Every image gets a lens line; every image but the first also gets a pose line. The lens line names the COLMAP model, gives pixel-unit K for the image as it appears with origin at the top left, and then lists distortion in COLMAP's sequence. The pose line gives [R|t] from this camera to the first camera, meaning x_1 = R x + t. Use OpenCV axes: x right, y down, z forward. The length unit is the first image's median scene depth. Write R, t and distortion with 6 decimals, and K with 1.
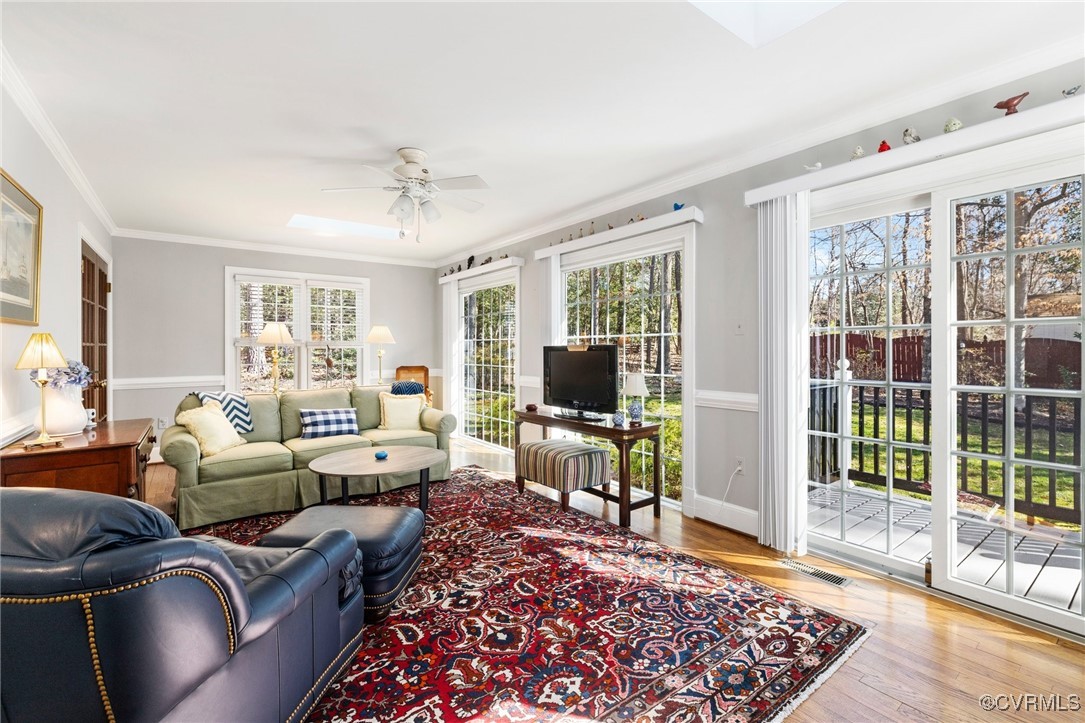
lens RADIAL K [[472.9, 0, 540.0], [0, 472.9, 353.6], [0, 0, 1]] dist [-0.002653, 0.002006]
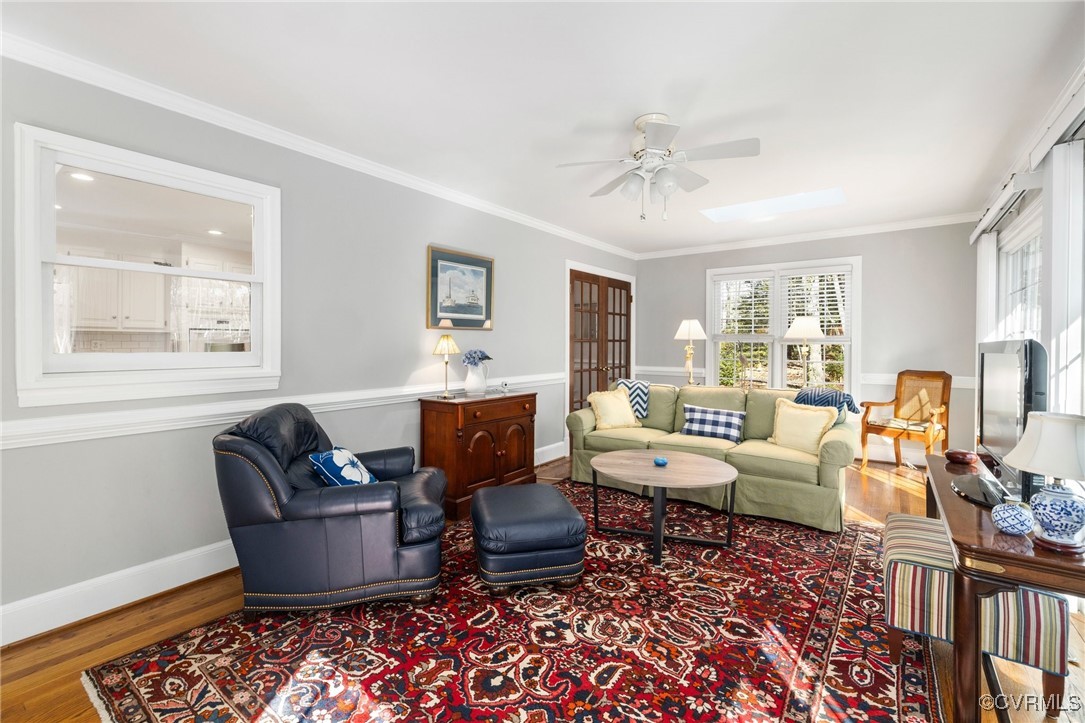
lens RADIAL K [[472.9, 0, 543.9], [0, 472.9, 353.8], [0, 0, 1]] dist [-0.002653, 0.002006]
pose [[0.286571, 0.027635, -0.957660, 0.491952], [-0.015803, 0.999584, 0.024116, -0.014110], [0.957929, 0.008223, 0.286889, 0.541080]]
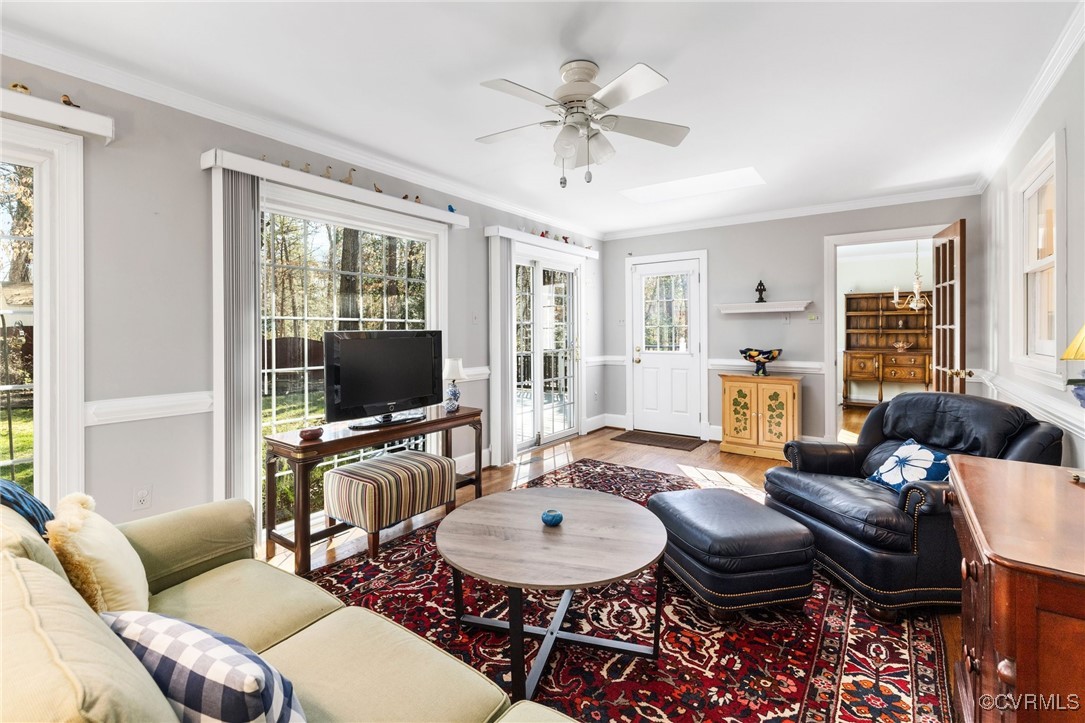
lens RADIAL K [[472.9, 0, 550.4], [0, 472.9, 338.9], [0, 0, 1]] dist [-0.002653, 0.002006]
pose [[-0.310995, -0.008643, 0.950372, -0.934979], [0.016421, 0.999761, 0.014466, -0.014783], [-0.950270, 0.020105, -0.310778, 1.235317]]
